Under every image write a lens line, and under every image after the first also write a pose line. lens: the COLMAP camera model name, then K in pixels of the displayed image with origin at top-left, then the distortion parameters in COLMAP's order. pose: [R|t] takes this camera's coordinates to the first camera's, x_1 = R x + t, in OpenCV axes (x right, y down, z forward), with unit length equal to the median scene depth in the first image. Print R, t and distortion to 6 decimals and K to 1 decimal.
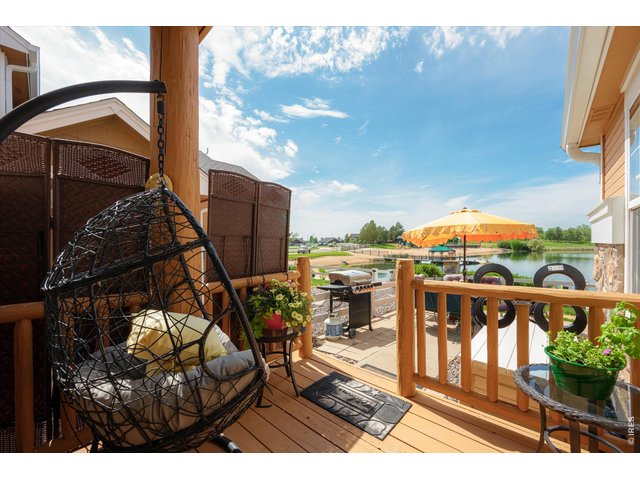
lens RADIAL K [[256.0, 0, 320.0], [0, 256.0, 240.0], [0, 0, 1]] dist [-0.015604, 0.000153]
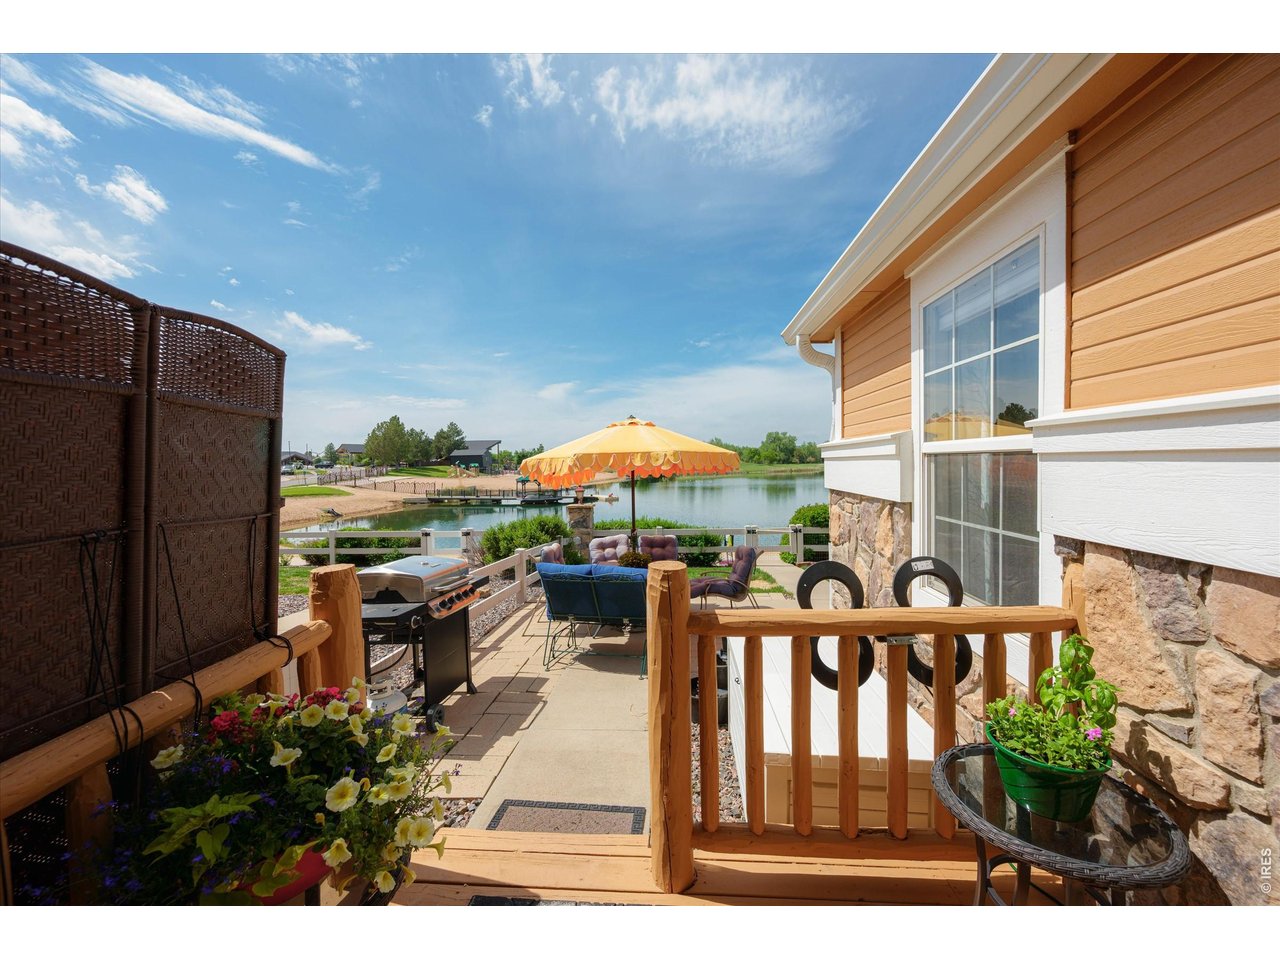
lens RADIAL K [[497.9, 0, 644.3], [0, 497.9, 478.7], [0, 0, 1]] dist [-0.001957, -0.000476]
pose [[0.780296, -0.022837, 0.624993, -0.079613], [-0.005045, 0.999071, 0.042804, -0.039859], [-0.625389, -0.036553, 0.779456, 0.151773]]
